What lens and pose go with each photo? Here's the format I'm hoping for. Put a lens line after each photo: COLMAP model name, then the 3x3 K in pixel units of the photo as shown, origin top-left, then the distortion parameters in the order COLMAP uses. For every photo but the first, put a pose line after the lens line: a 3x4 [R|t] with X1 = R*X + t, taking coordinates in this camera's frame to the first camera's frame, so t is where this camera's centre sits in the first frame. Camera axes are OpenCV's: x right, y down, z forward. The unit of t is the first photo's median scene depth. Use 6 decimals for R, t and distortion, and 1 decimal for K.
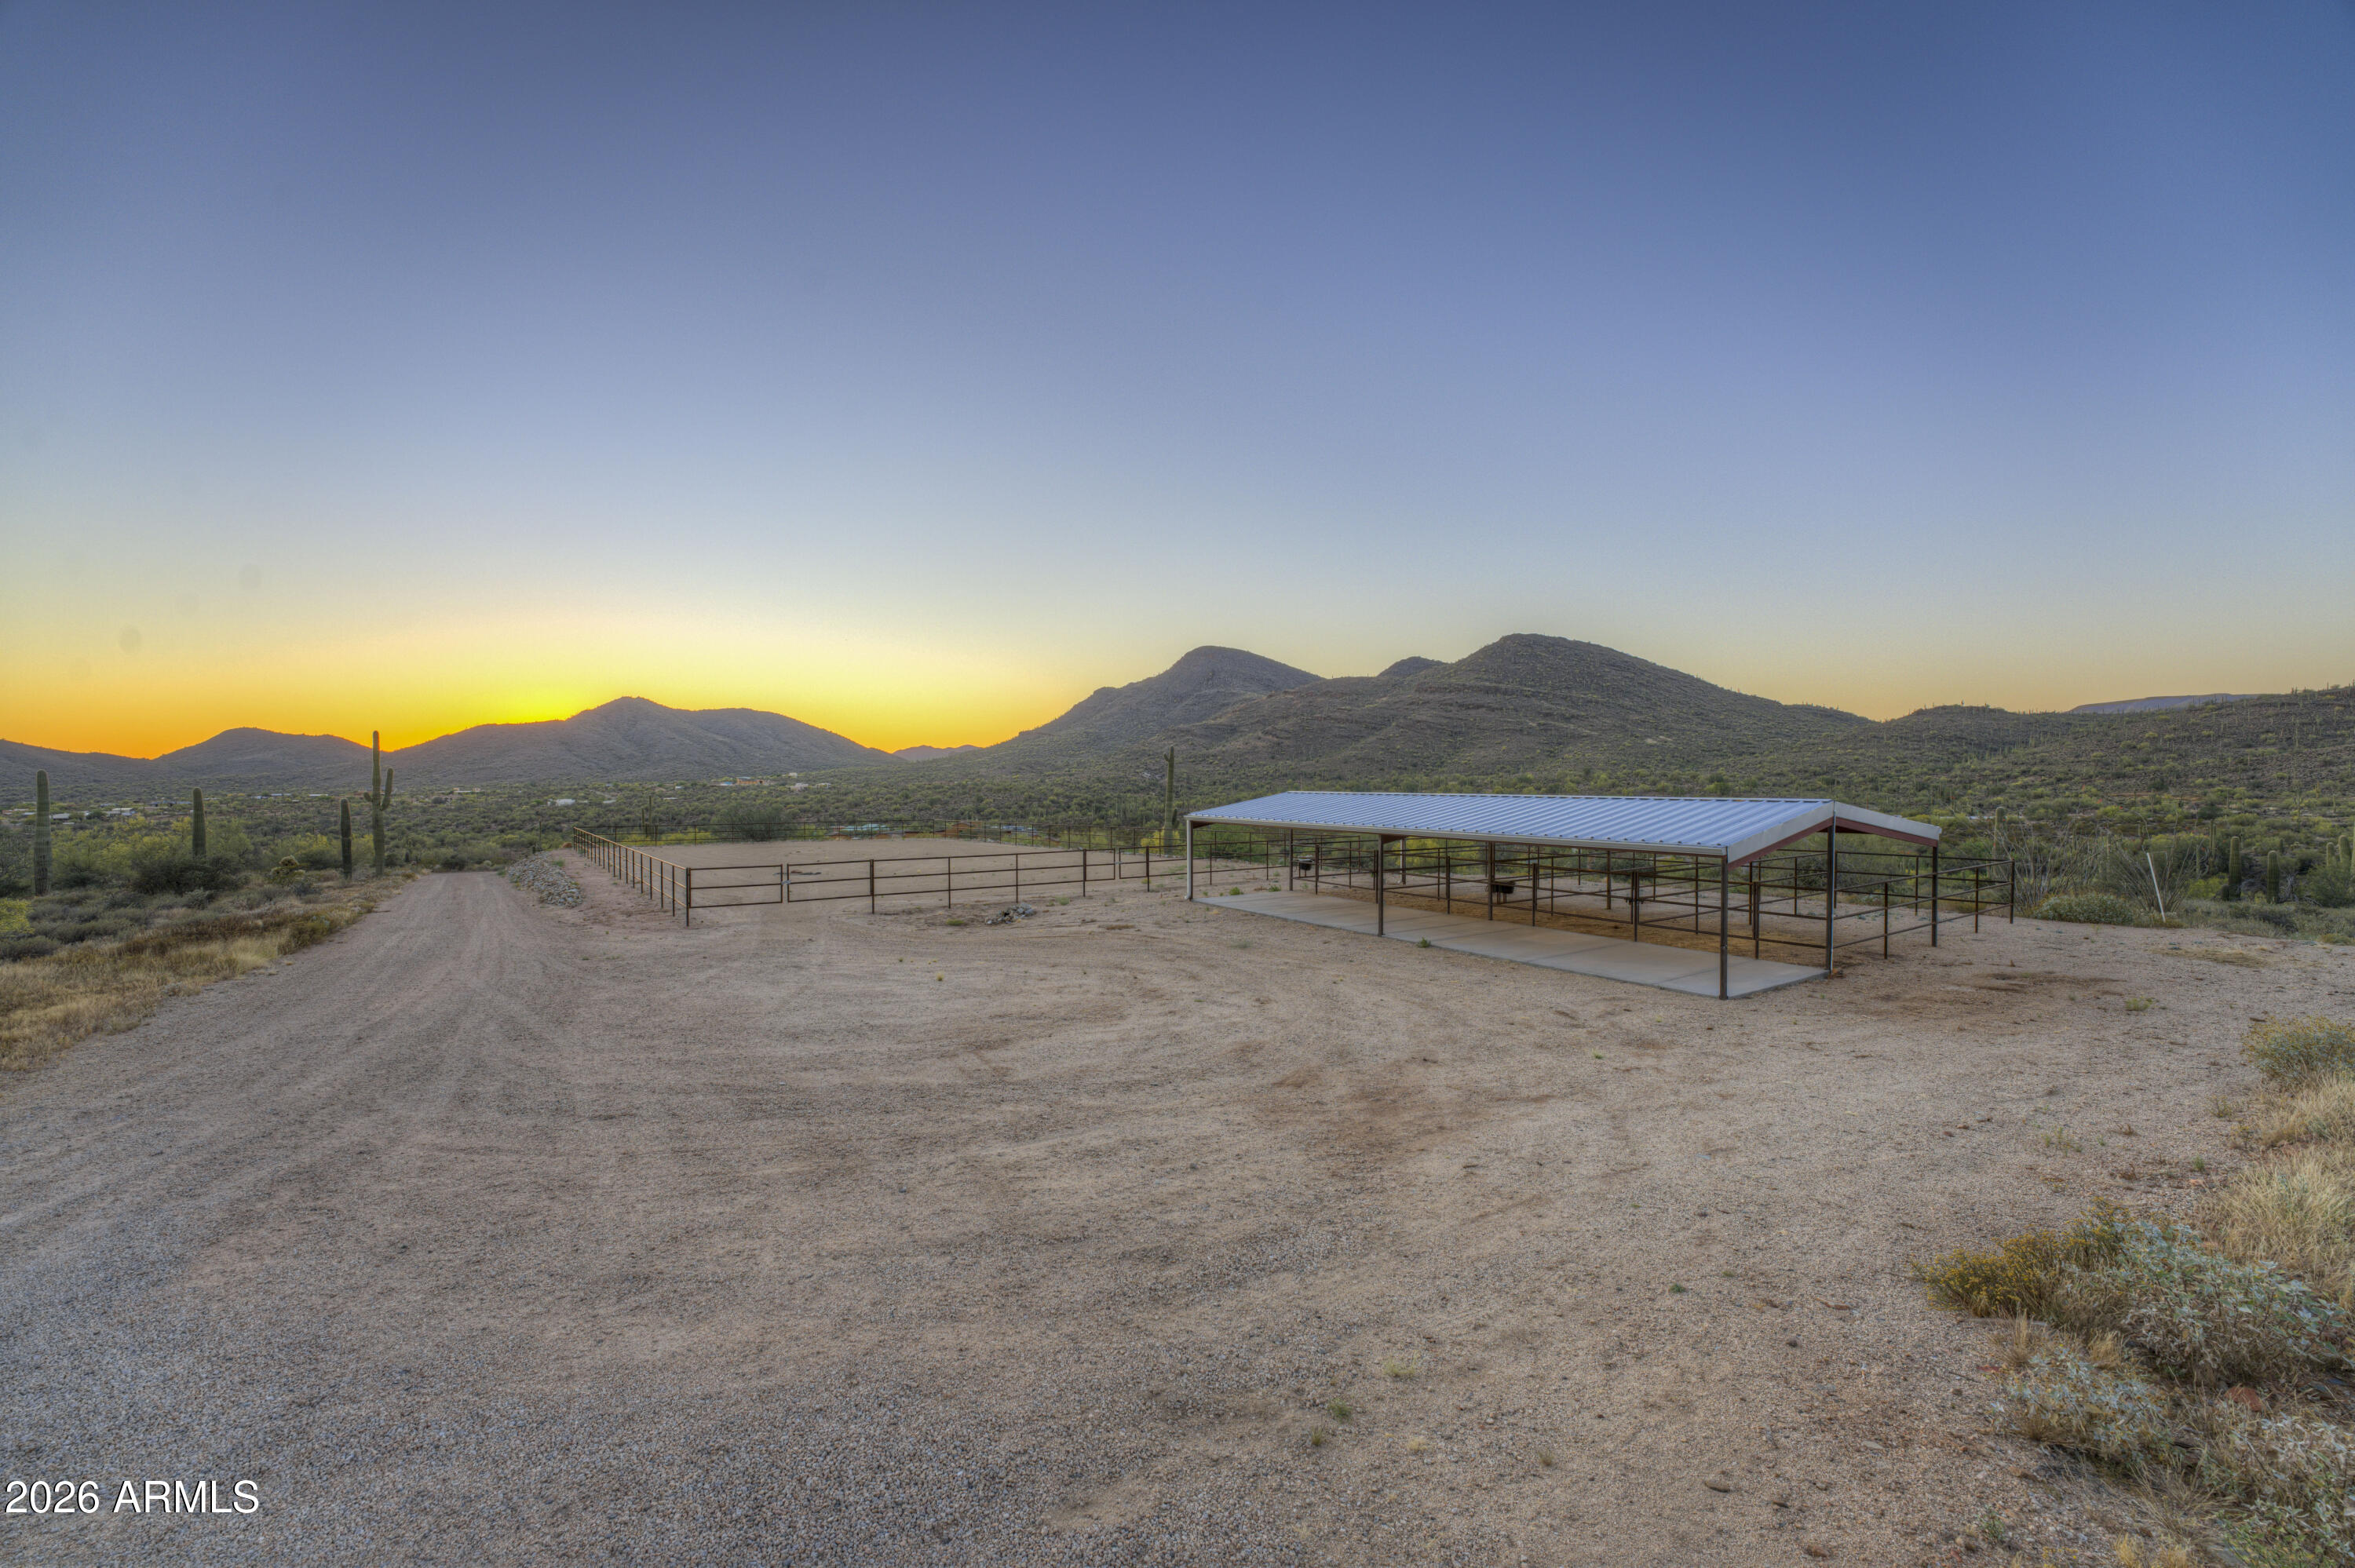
lens RADIAL K [[963.2, 0, 1177.5], [0, 963.2, 784.0], [0, 0, 1]] dist [-0.036228, 0.006385]
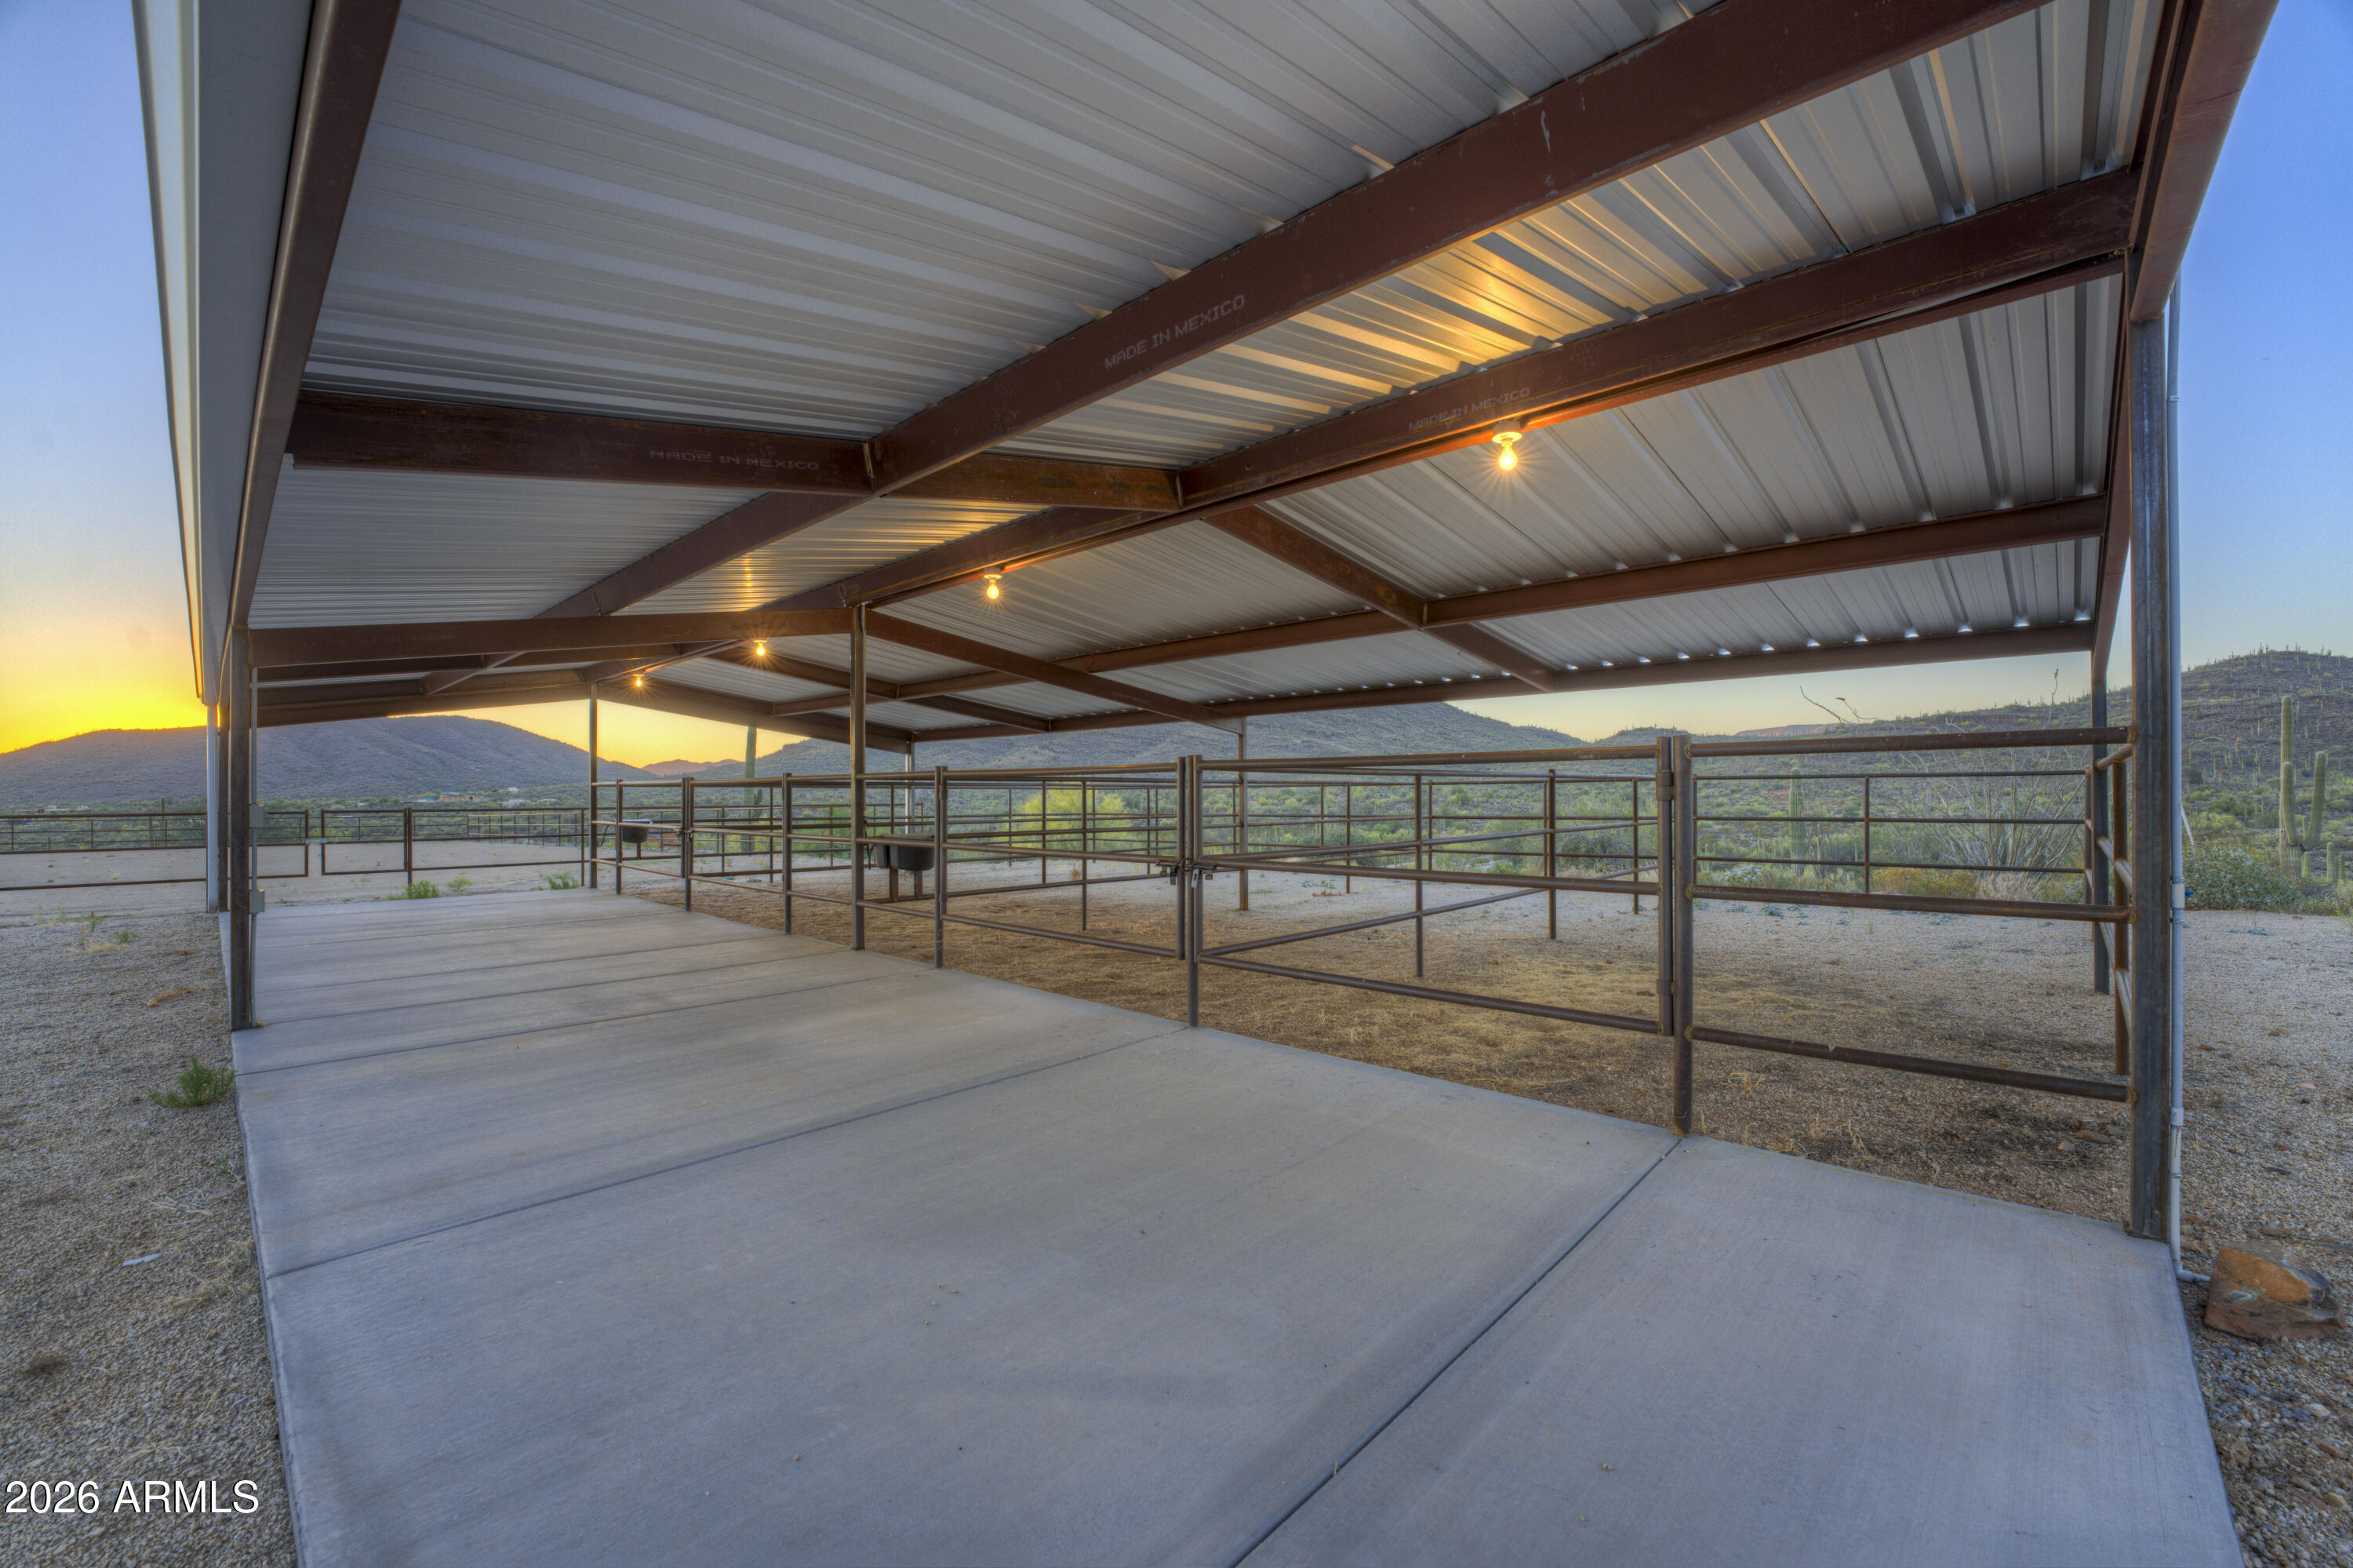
lens RADIAL K [[956.5, 0, 1175.7], [0, 956.5, 780.4], [0, 0, 1]] dist [-0.035584, 0.006069]
pose [[0.974280, 0.001806, 0.225335, 0.835239], [0.002800, 0.999794, -0.020120, 0.207522], [-0.225325, 0.020233, 0.974074, 1.497512]]
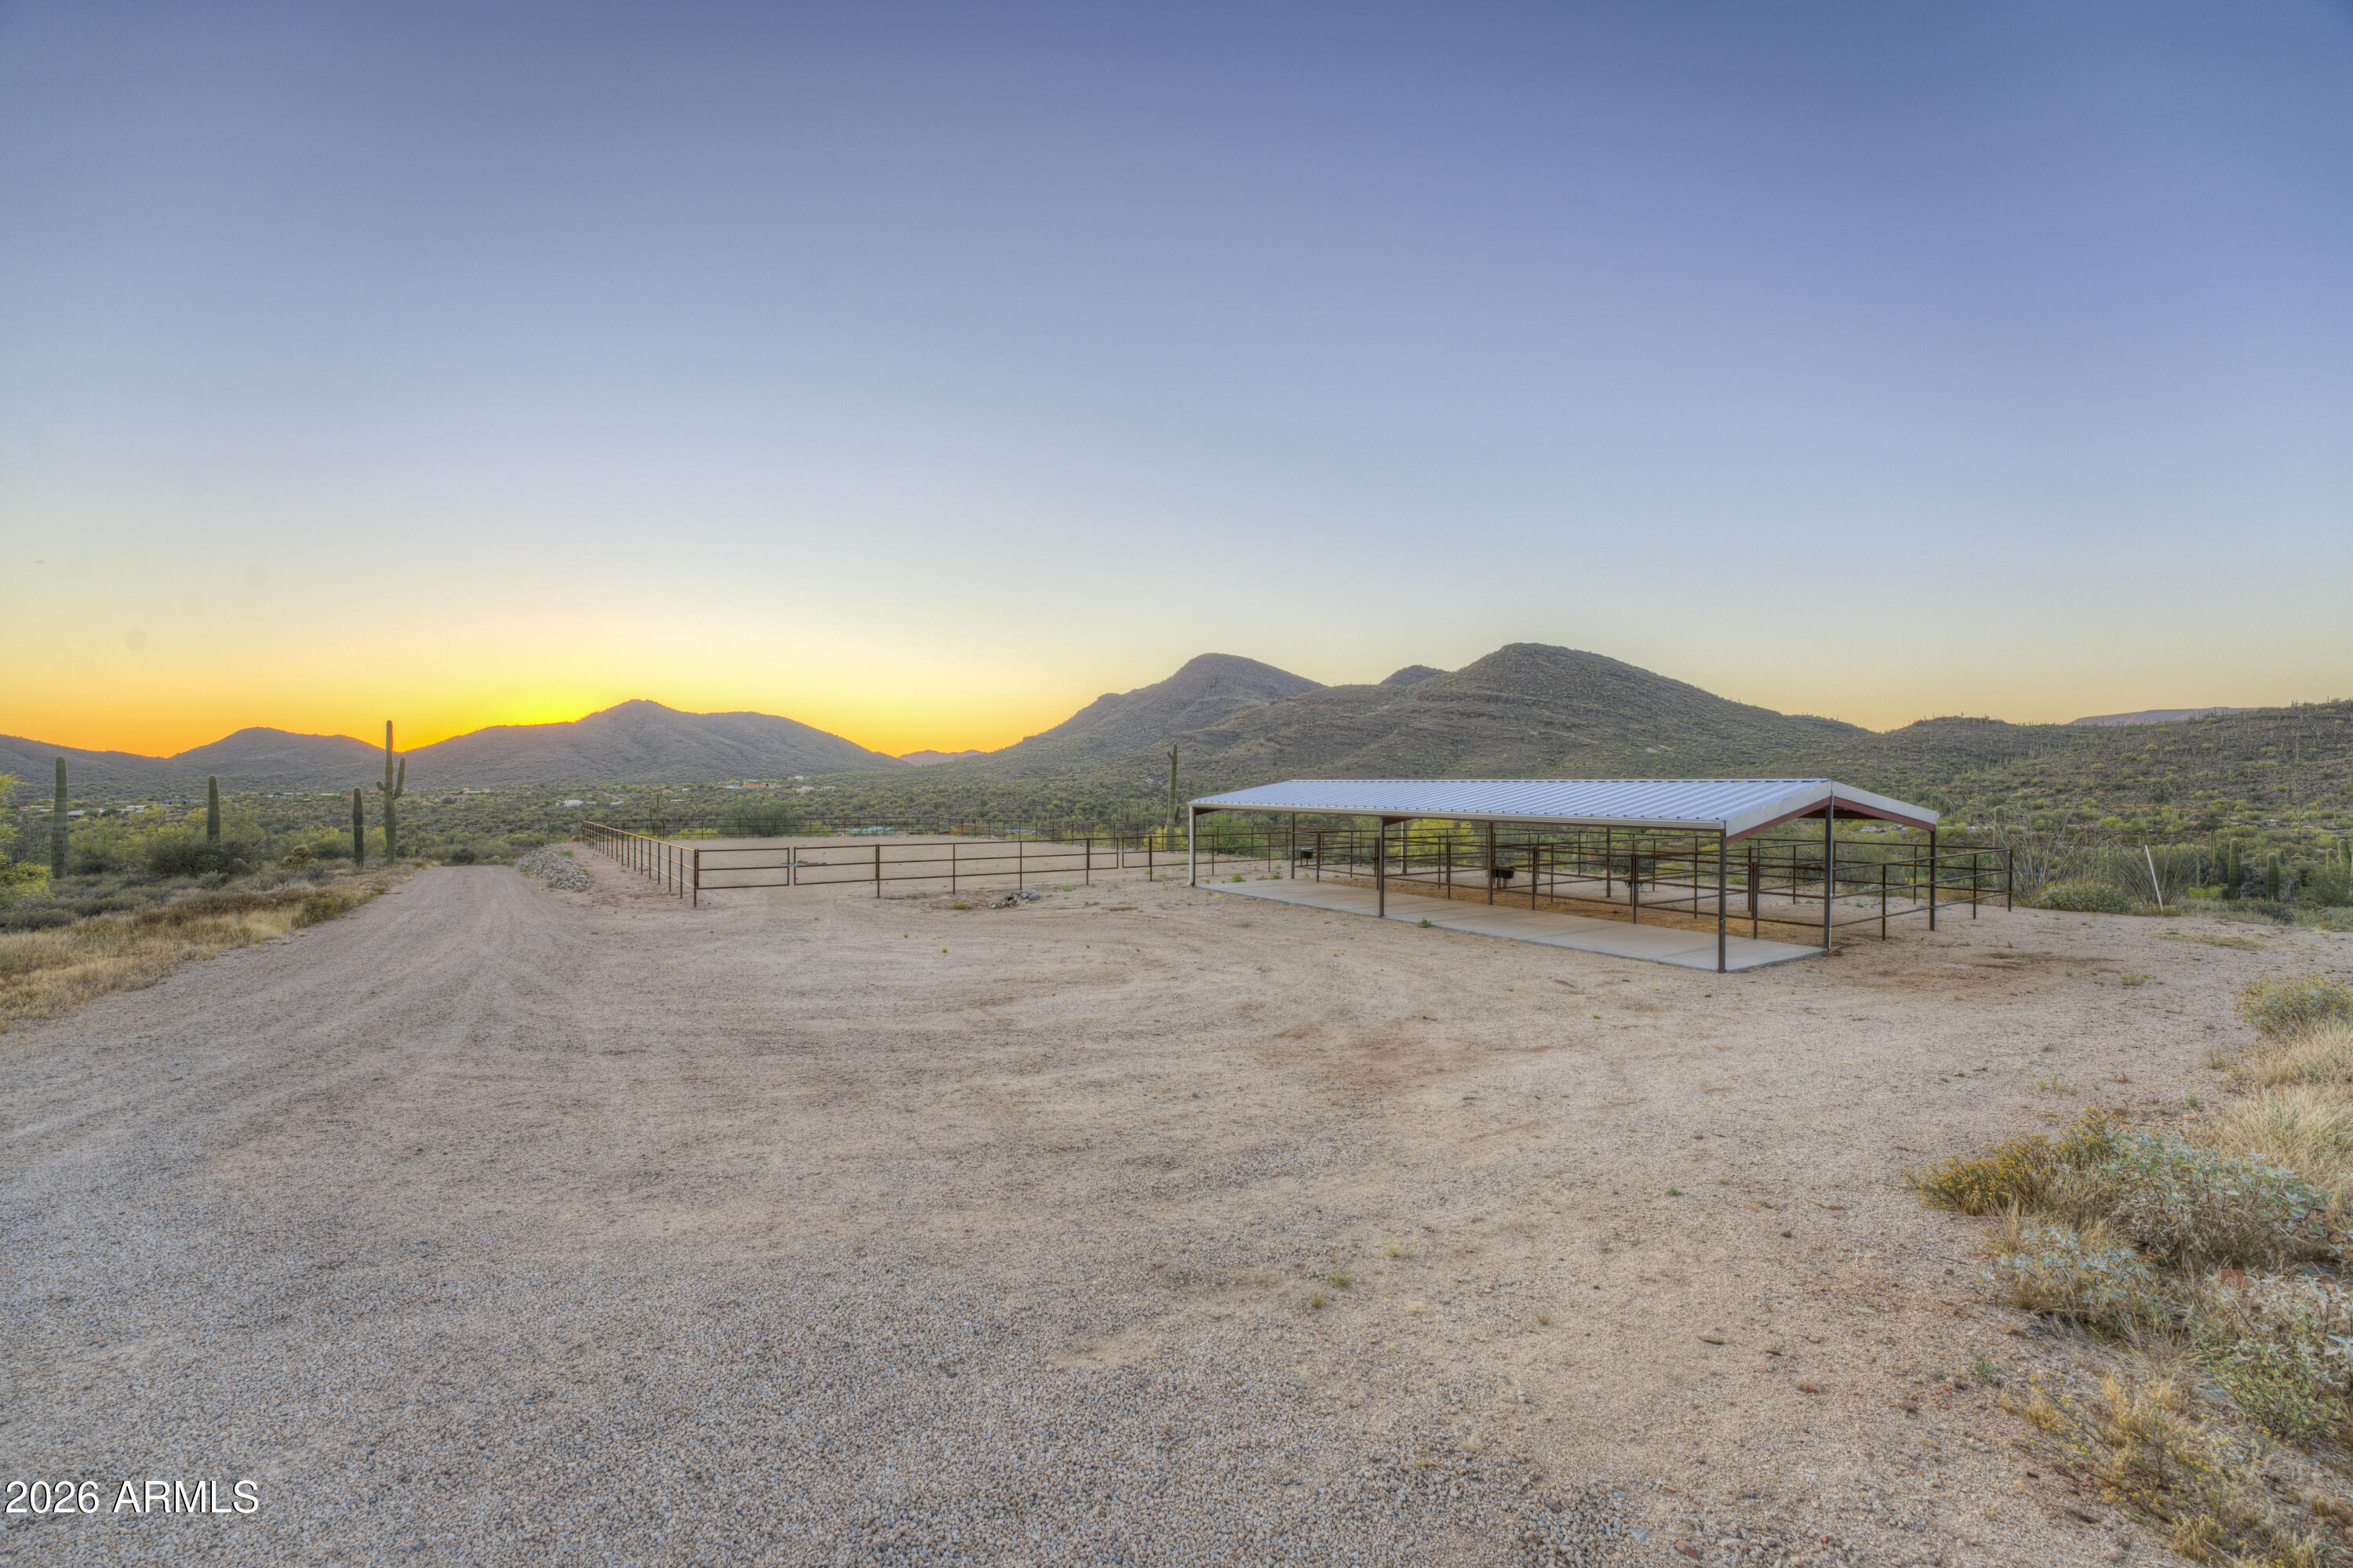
lens RADIAL K [[956.4, 0, 1175.7], [0, 956.4, 780.4], [0, 0, 1]] dist [-0.035584, 0.006069]
pose [[0.999963, 0.007182, -0.004702, -0.001412], [-0.007230, 0.999923, -0.010093, 0.055014], [0.004629, 0.010127, 0.999938, -0.007992]]
